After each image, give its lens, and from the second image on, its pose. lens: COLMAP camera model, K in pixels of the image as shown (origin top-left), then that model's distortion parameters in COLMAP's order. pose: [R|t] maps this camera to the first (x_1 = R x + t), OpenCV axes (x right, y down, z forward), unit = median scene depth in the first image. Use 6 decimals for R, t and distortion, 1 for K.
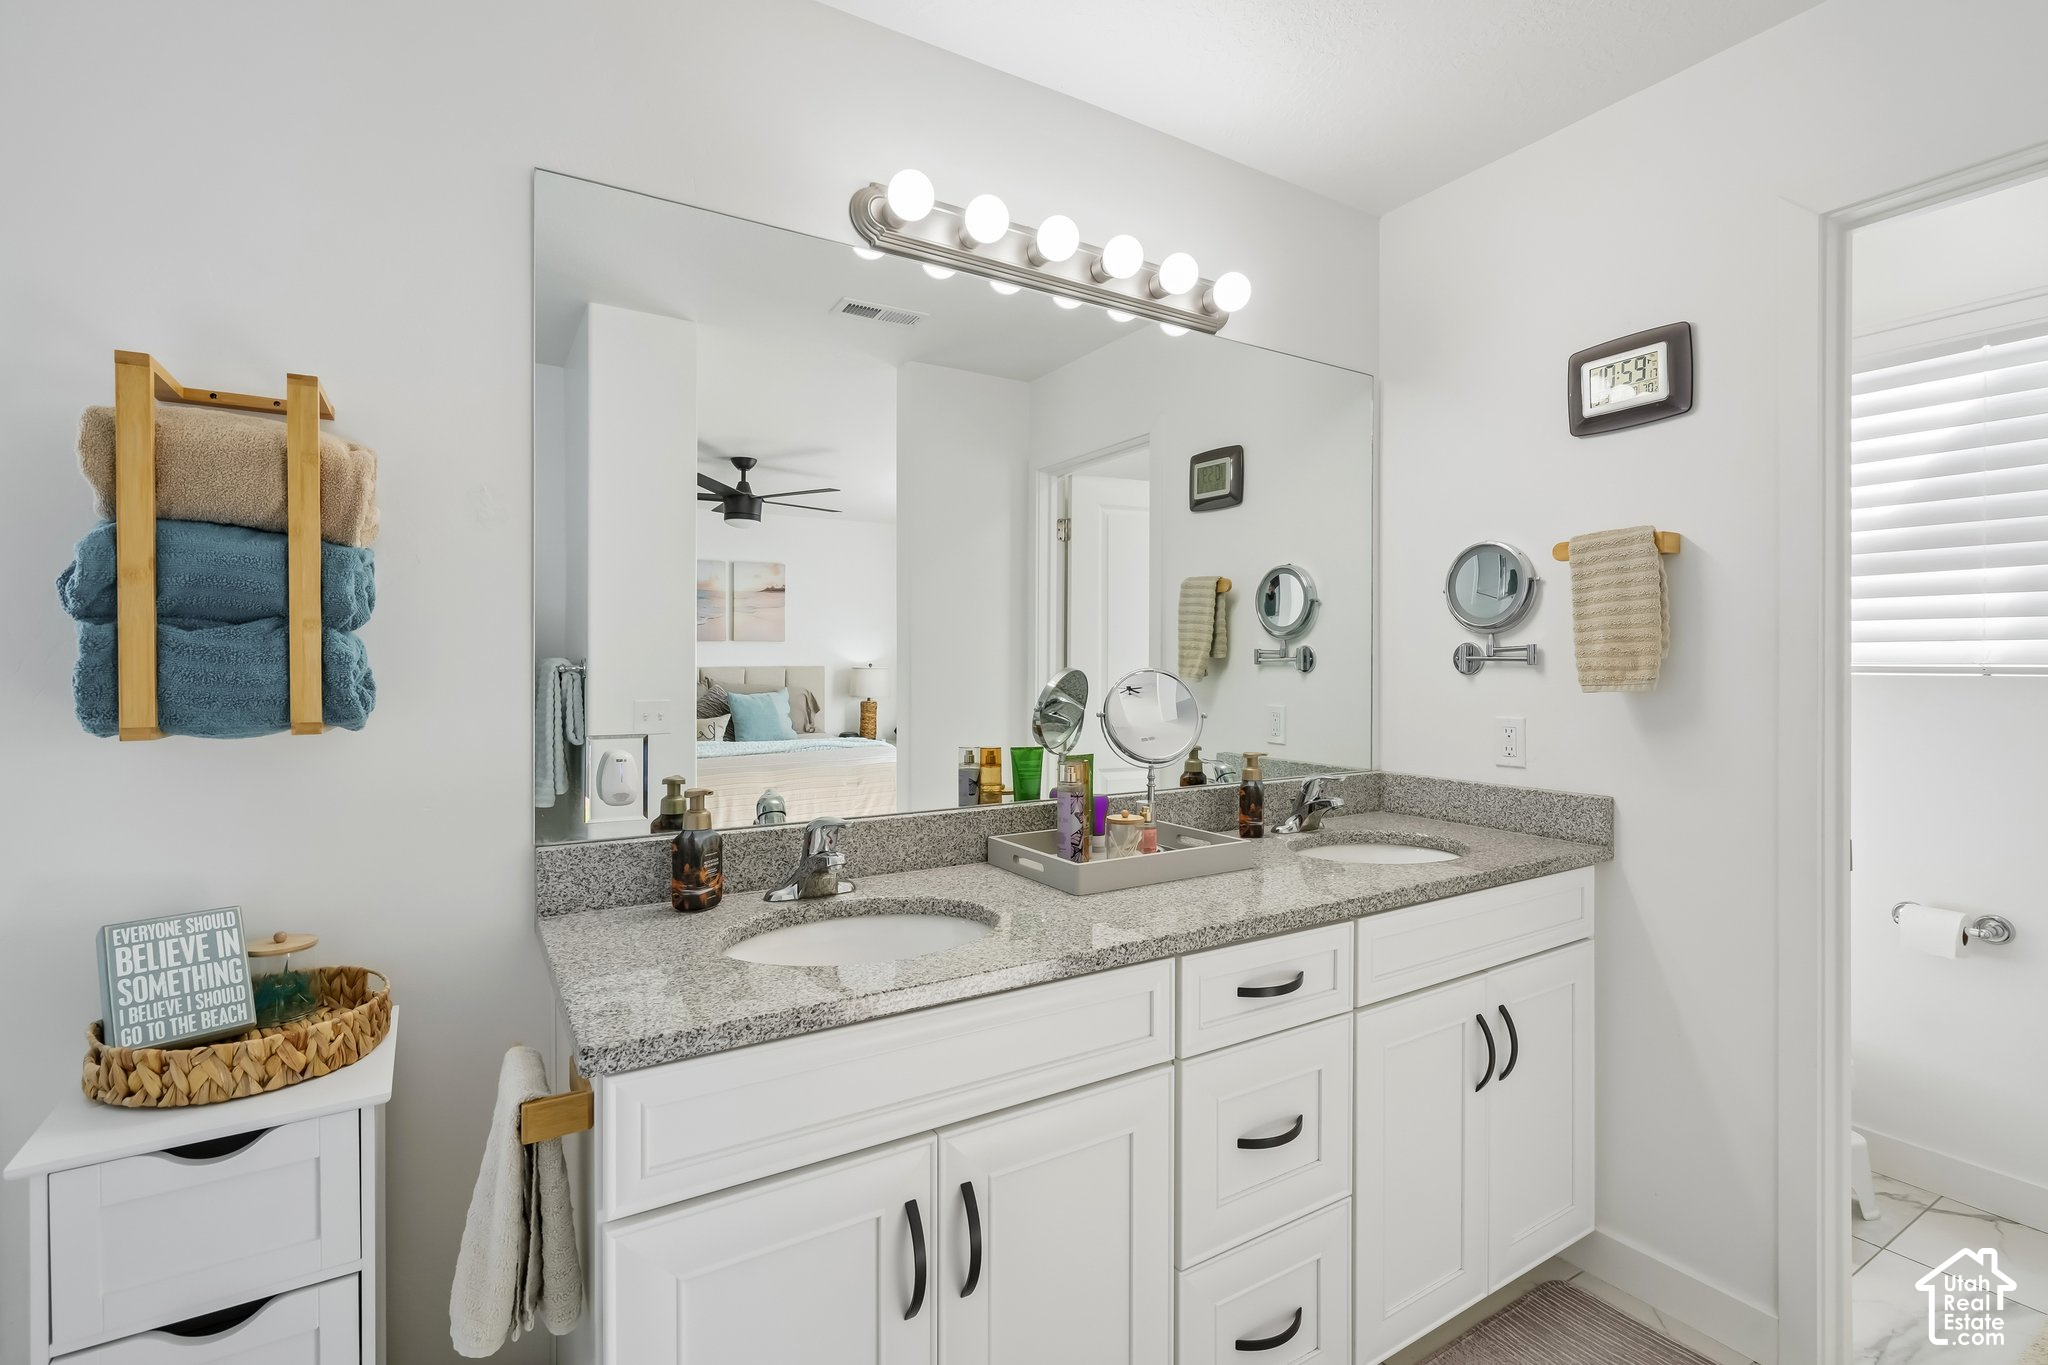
lens RADIAL K [[931.7, 0, 1020.8], [0, 931.7, 670.3], [0, 0, 1]] dist [-0.001390, 0.000087]
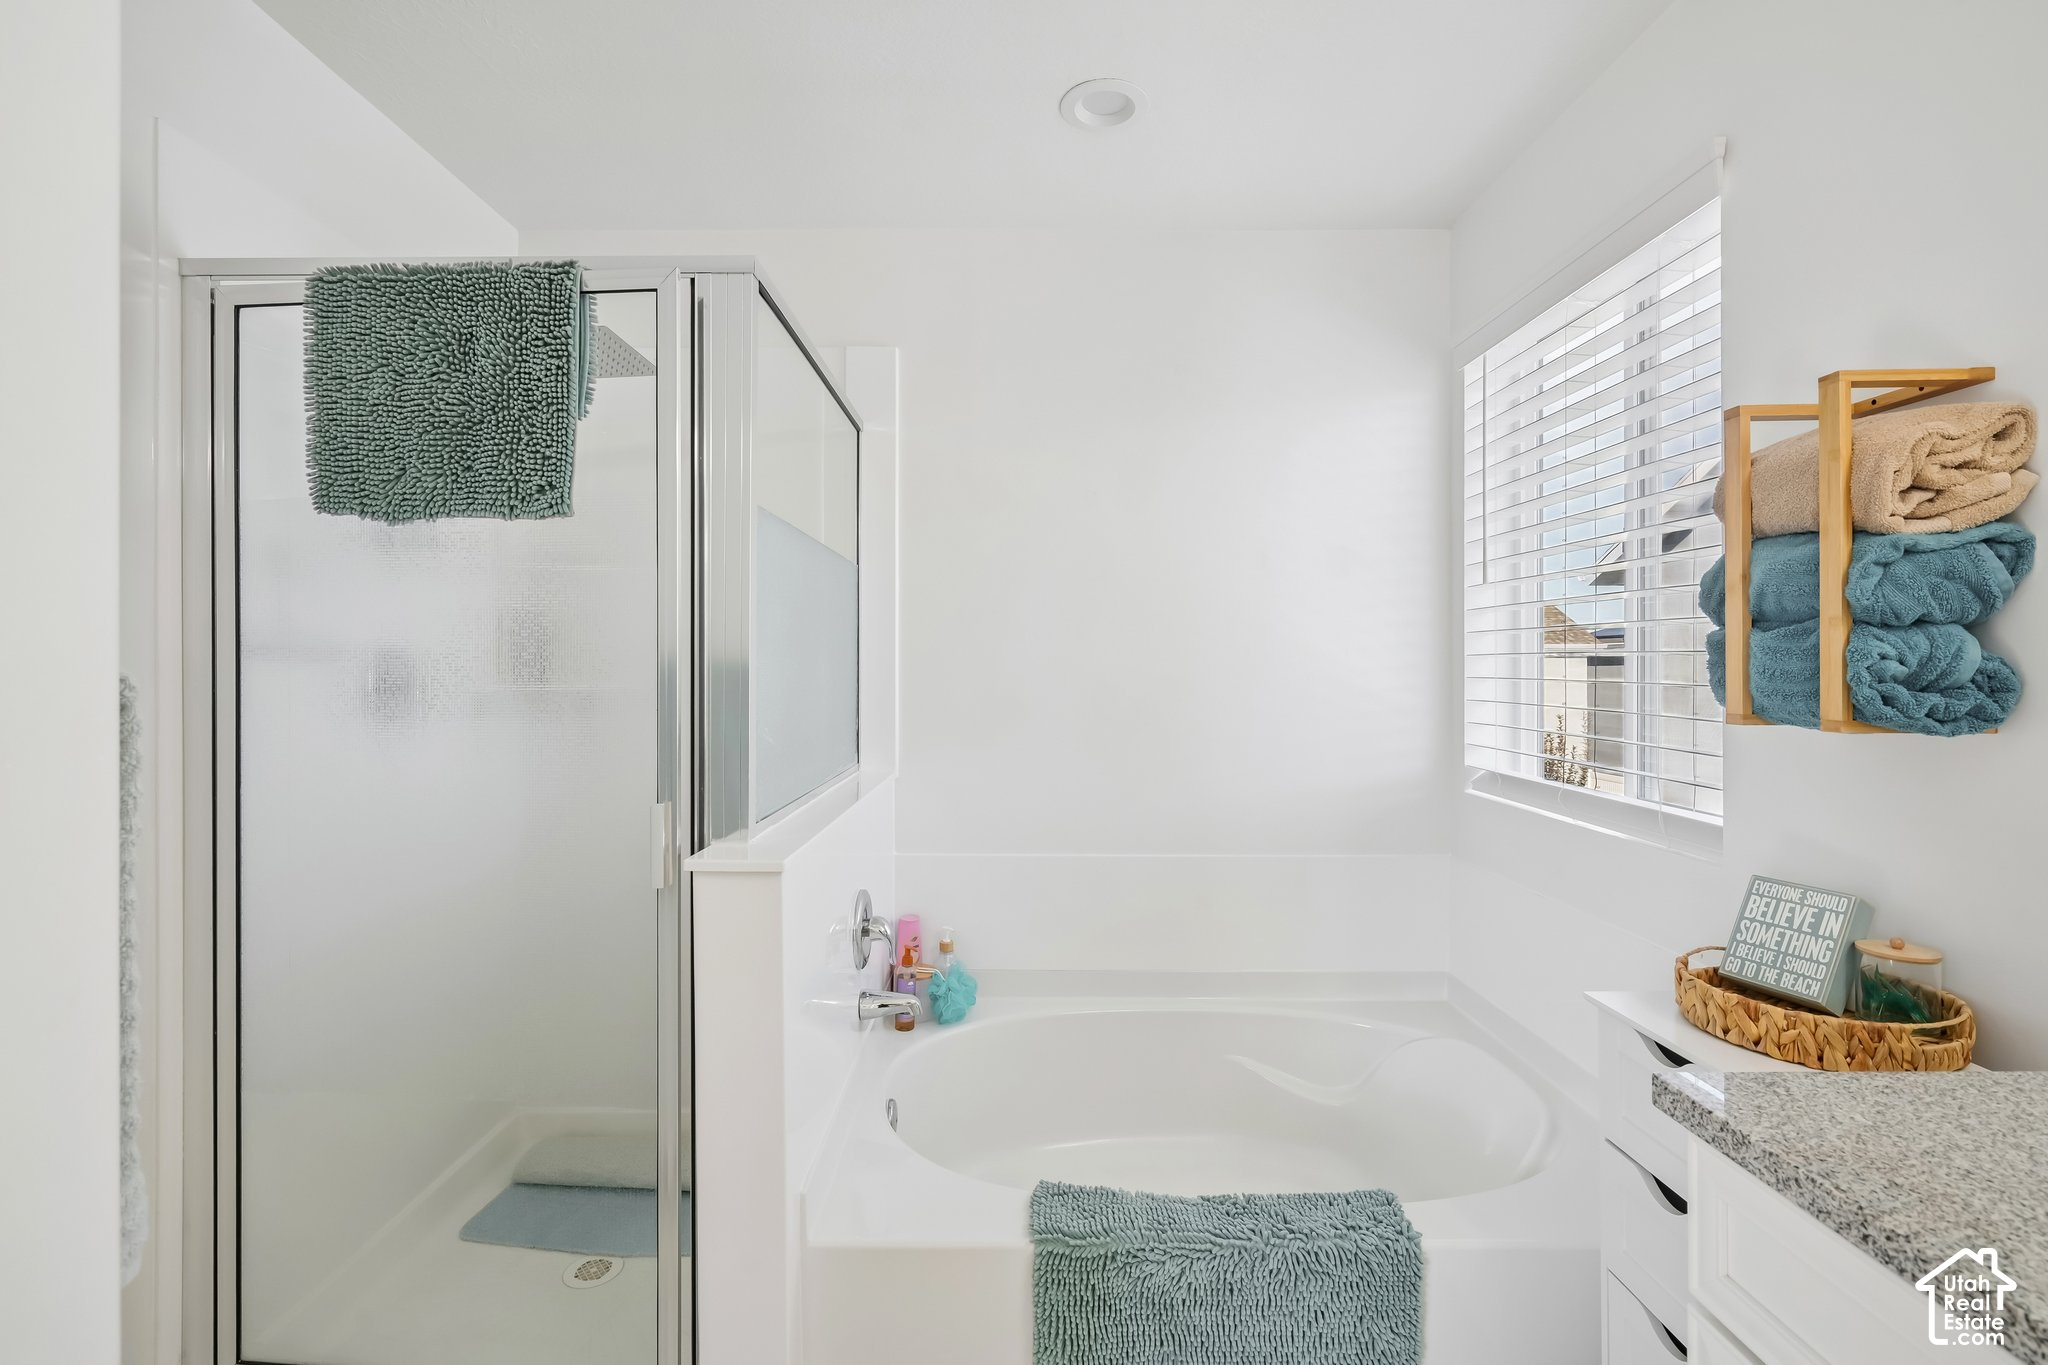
lens RADIAL K [[931.7, 0, 1020.8], [0, 931.7, 670.3], [0, 0, 1]] dist [-0.001390, 0.000087]
pose [[-0.516986, 0.007368, -0.855962, 0.551637], [-0.005305, 0.999916, 0.011812, -0.004381], [0.855978, 0.010648, -0.516903, 0.787641]]
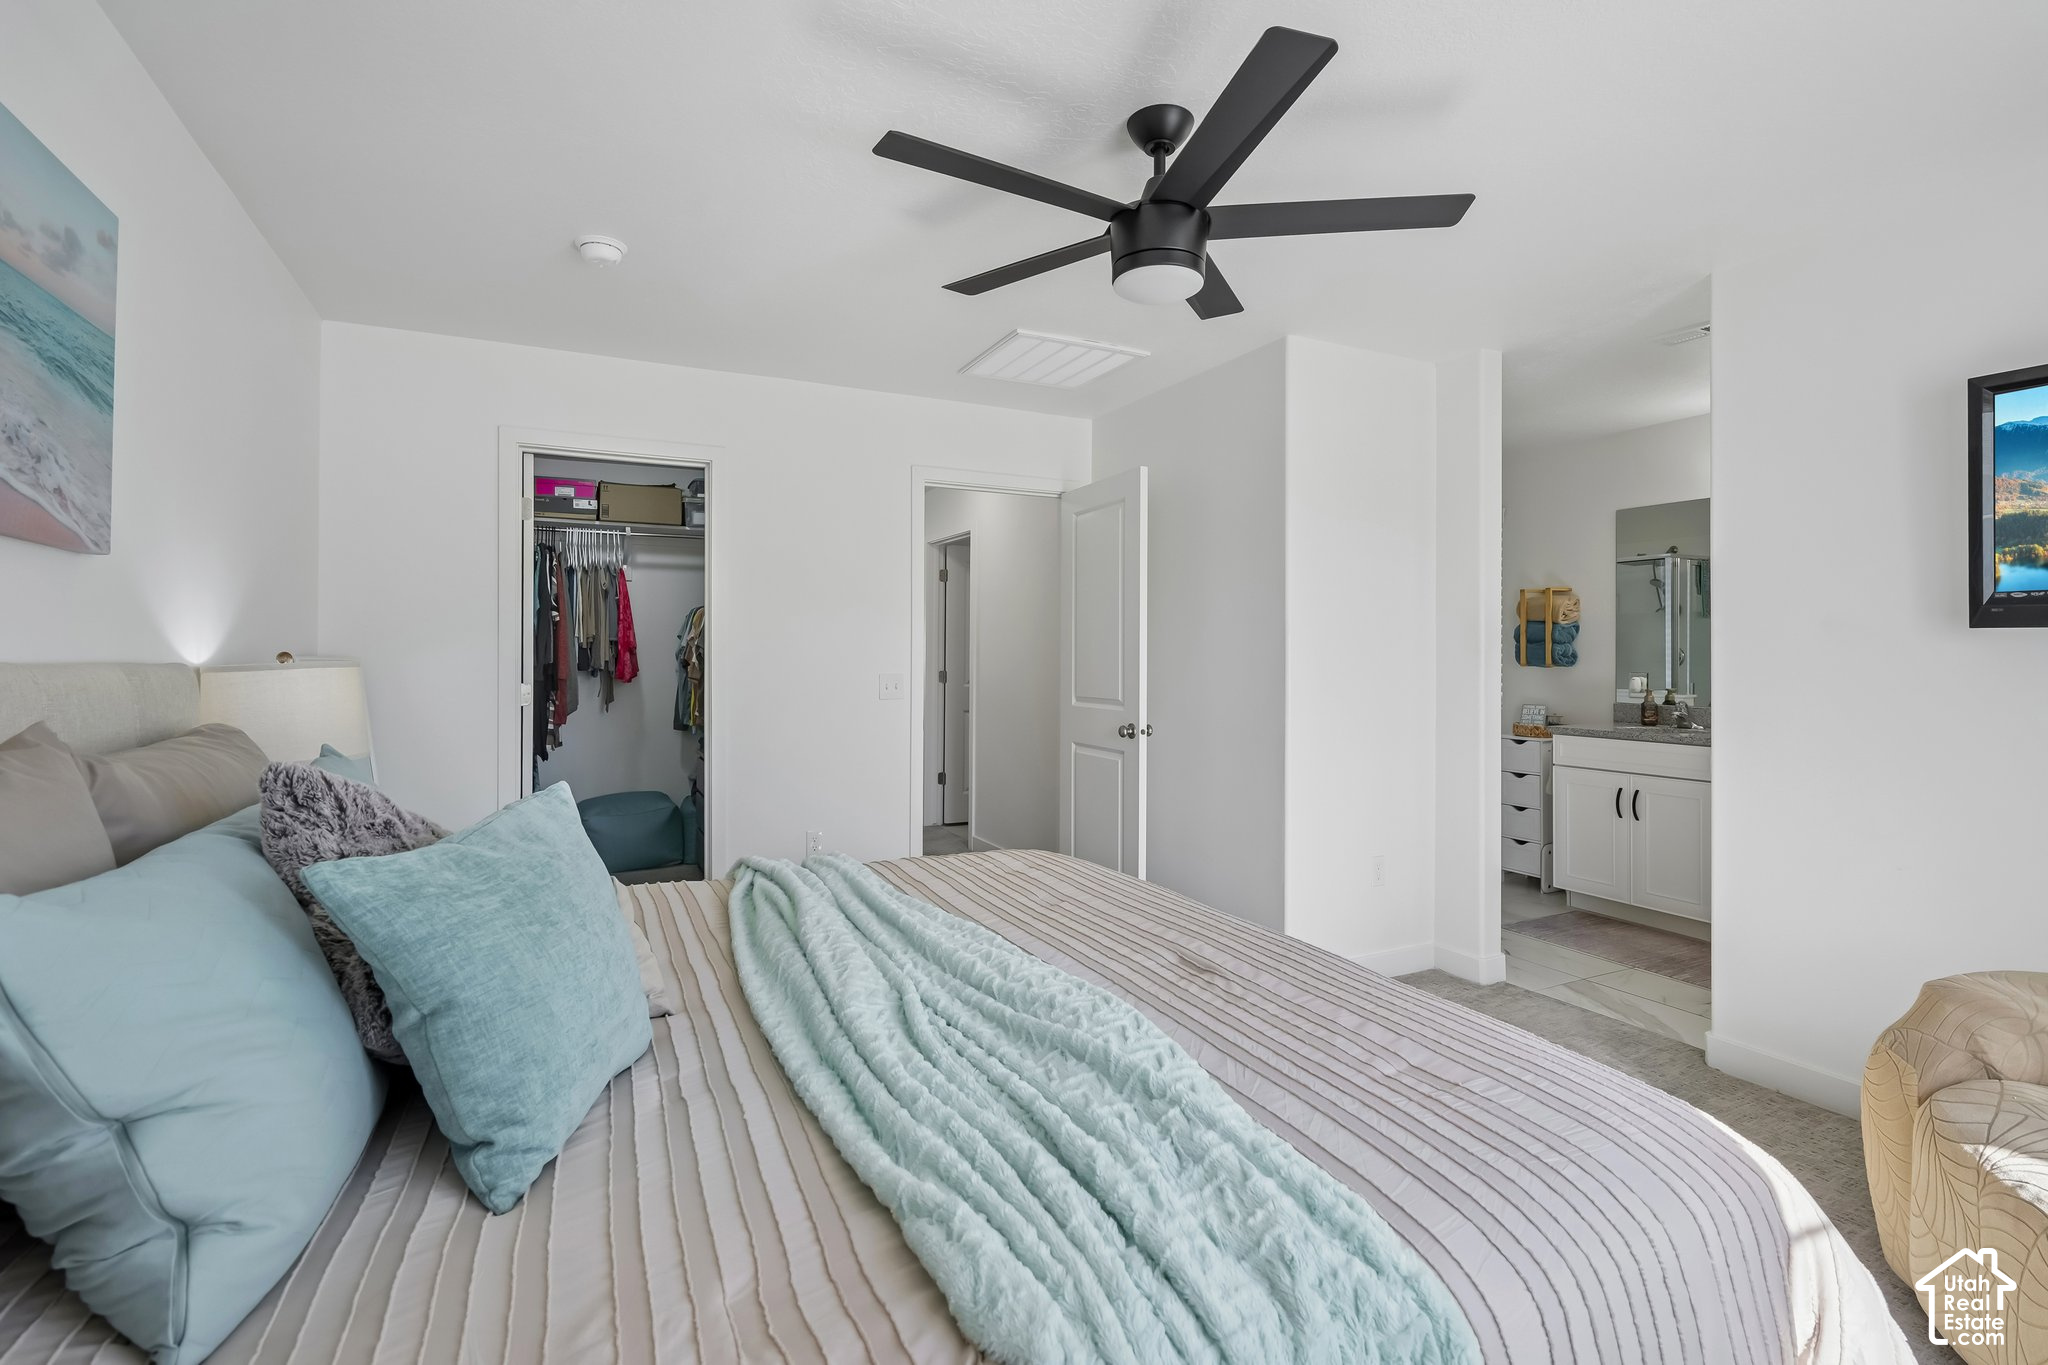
lens RADIAL K [[931.7, 0, 1020.8], [0, 931.7, 670.3], [0, 0, 1]] dist [-0.001390, 0.000087]
pose [[-0.124590, 0.003218, -0.992203, 4.190666], [-0.005824, 0.999975, 0.003974, 0.087797], [0.992191, 0.006274, -0.124568, -1.023703]]
